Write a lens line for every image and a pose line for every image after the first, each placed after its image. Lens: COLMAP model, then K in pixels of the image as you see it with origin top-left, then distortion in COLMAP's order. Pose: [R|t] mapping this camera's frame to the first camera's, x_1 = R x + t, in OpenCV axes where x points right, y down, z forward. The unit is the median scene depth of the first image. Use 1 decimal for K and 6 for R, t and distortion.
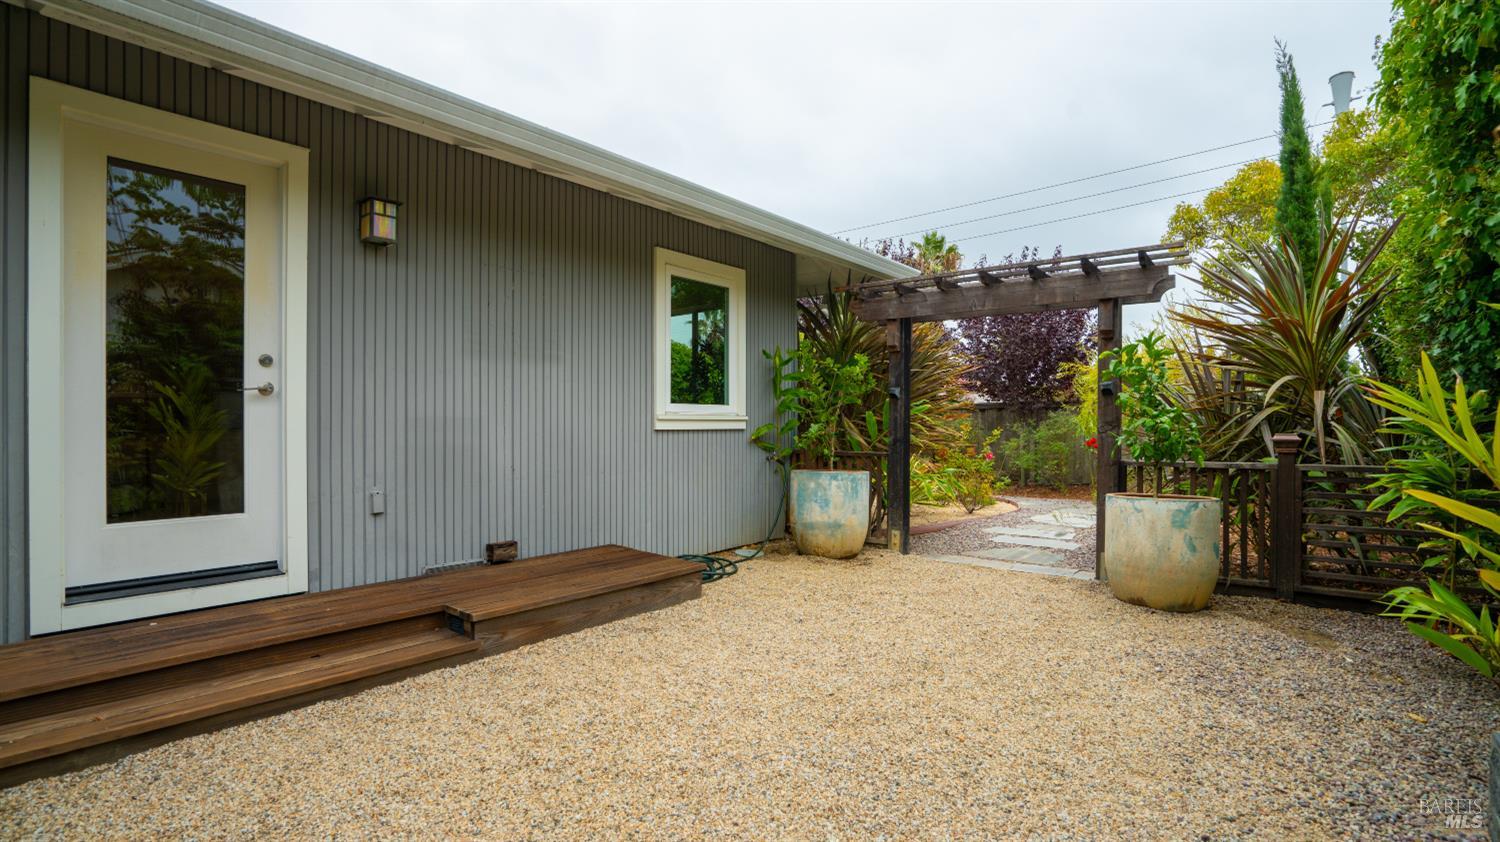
lens RADIAL K [[696.6, 0, 750.8], [0, 696.6, 419.3], [0, 0, 1]] dist [-0.059922, 0.021039]
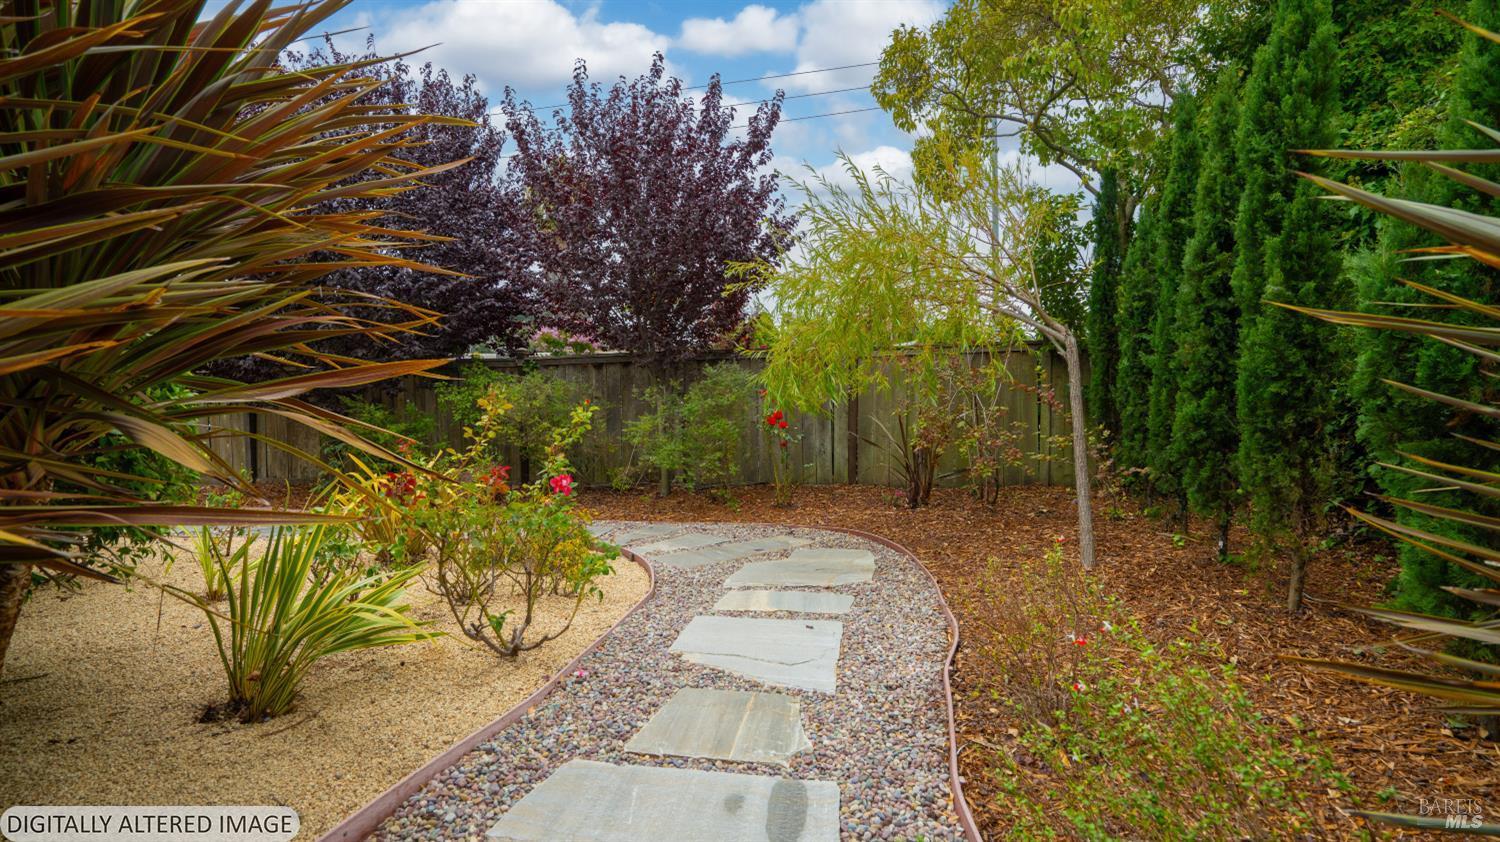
lens RADIAL K [[738.6, 0, 758.9], [0, 738.6, 422.4], [0, 0, 1]] dist [-0.068859, 0.034161]
pose [[0.879366, -0.042010, 0.474289, 0.419643], [0.016588, 0.998199, 0.057658, 0.001876], [-0.475857, -0.042835, 0.878479, 1.020872]]
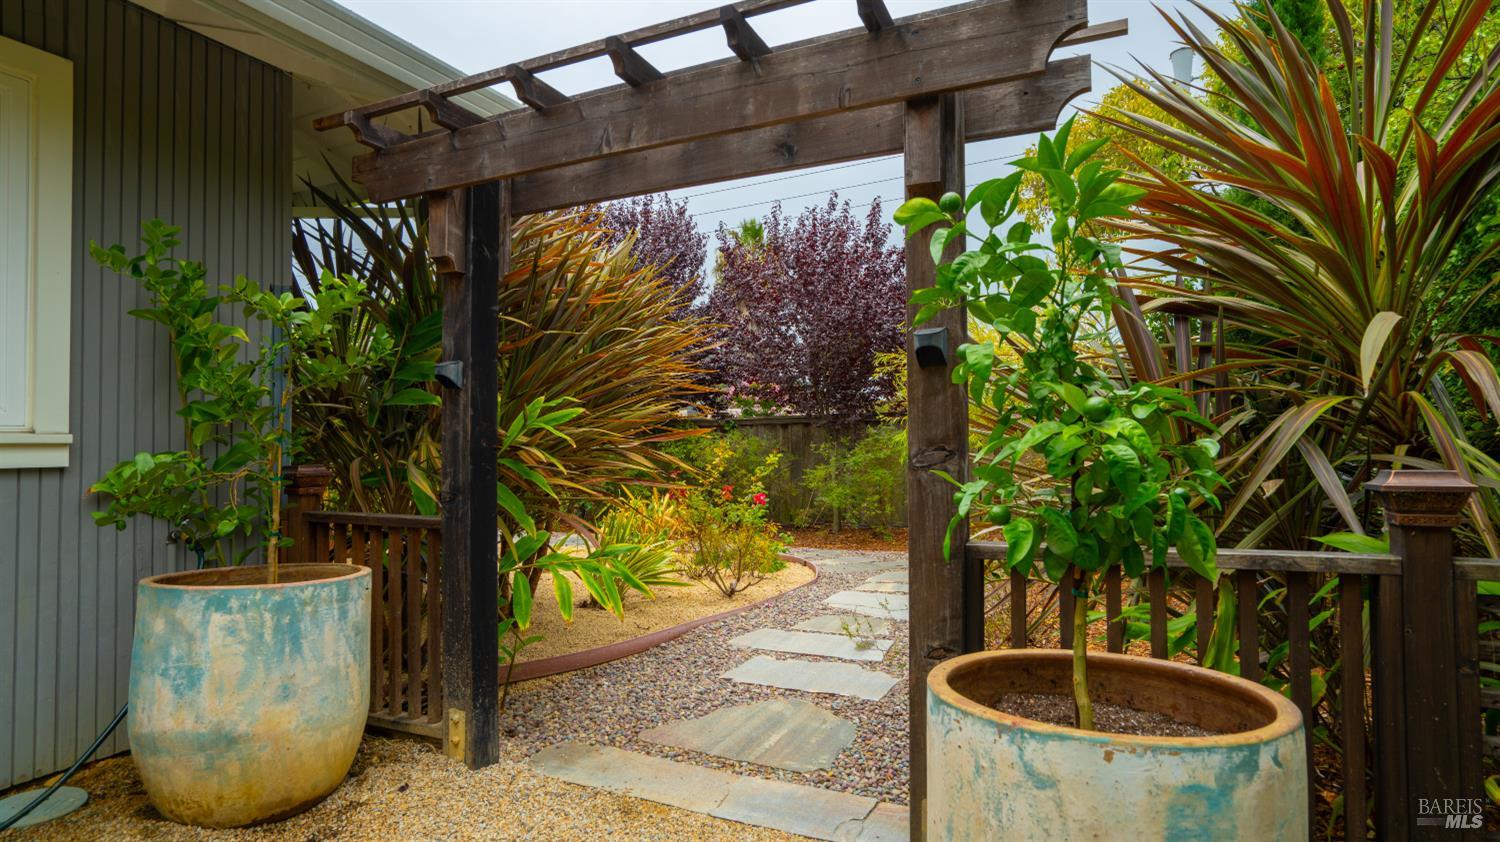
lens RADIAL K [[791.5, 0, 750.0], [0, 791.5, 421.0], [0, 0, 1]] dist [-0.034144, 0.000563]
pose [[0.972354, -0.004423, 0.233468, 0.285396], [0.010293, 0.999661, -0.023931, 0.002430], [-0.233283, 0.025672, 0.972070, 0.535680]]
